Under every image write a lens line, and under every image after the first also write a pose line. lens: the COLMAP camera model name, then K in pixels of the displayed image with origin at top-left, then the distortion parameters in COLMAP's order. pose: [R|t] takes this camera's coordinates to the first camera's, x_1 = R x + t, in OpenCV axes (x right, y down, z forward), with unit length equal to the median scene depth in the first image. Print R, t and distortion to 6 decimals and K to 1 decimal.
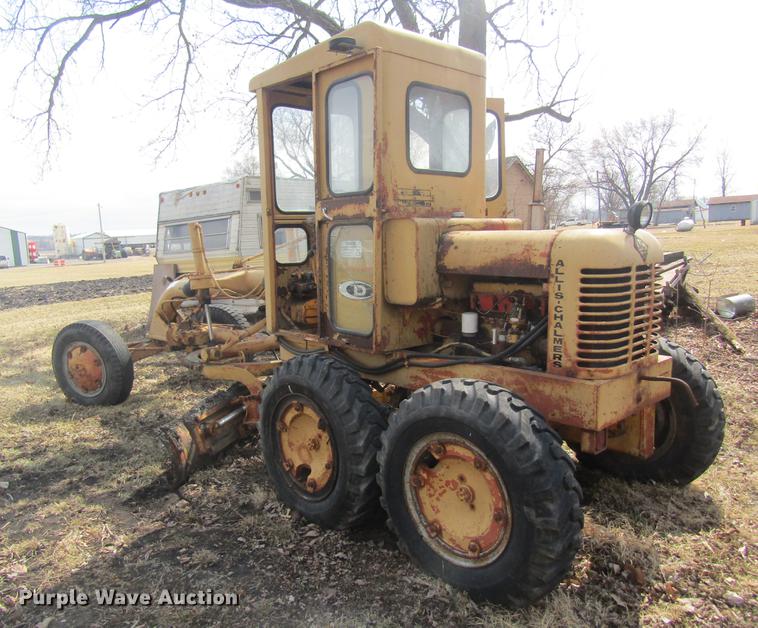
lens RADIAL K [[623.9, 0, 375.9], [0, 623.9, 326.9], [0, 0, 1]] dist [-0.025740, -0.002348]
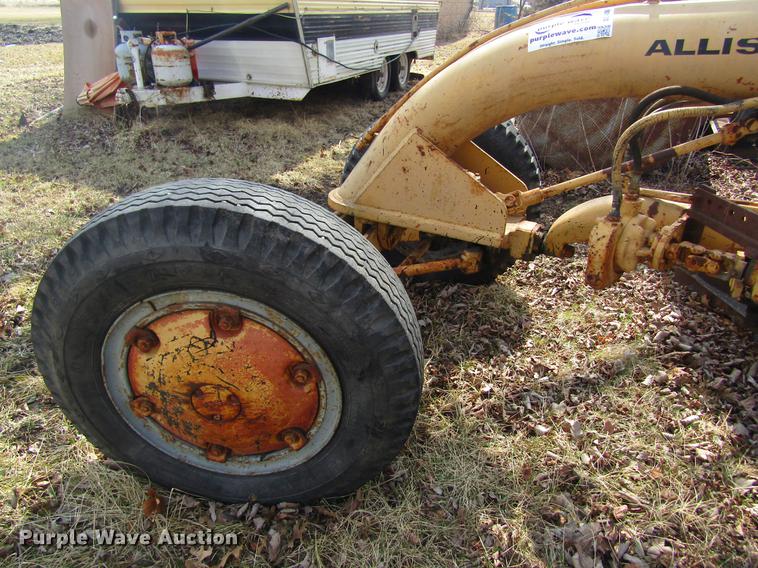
lens RADIAL K [[536.6, 0, 379.0], [0, 536.6, 284.0], [0, 0, 1]] dist [-0.007118, -0.000406]
pose [[0.946259, -0.079190, 0.313565, -0.574059], [-0.027874, 0.945981, 0.323022, -0.048108], [-0.322207, -0.314402, 0.892935, 0.977226]]
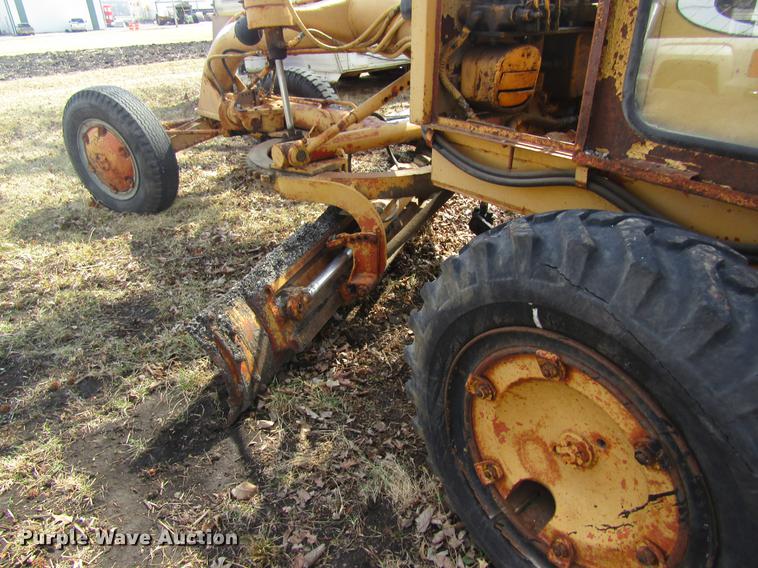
lens RADIAL K [[536.6, 0, 379.0], [0, 536.6, 284.0], [0, 0, 1]] dist [-0.007118, -0.000406]
pose [[0.995734, 0.054702, -0.074301, -0.139100], [-0.027566, 0.944891, 0.326221, -0.006226], [0.088051, -0.322782, 0.942369, 0.502096]]
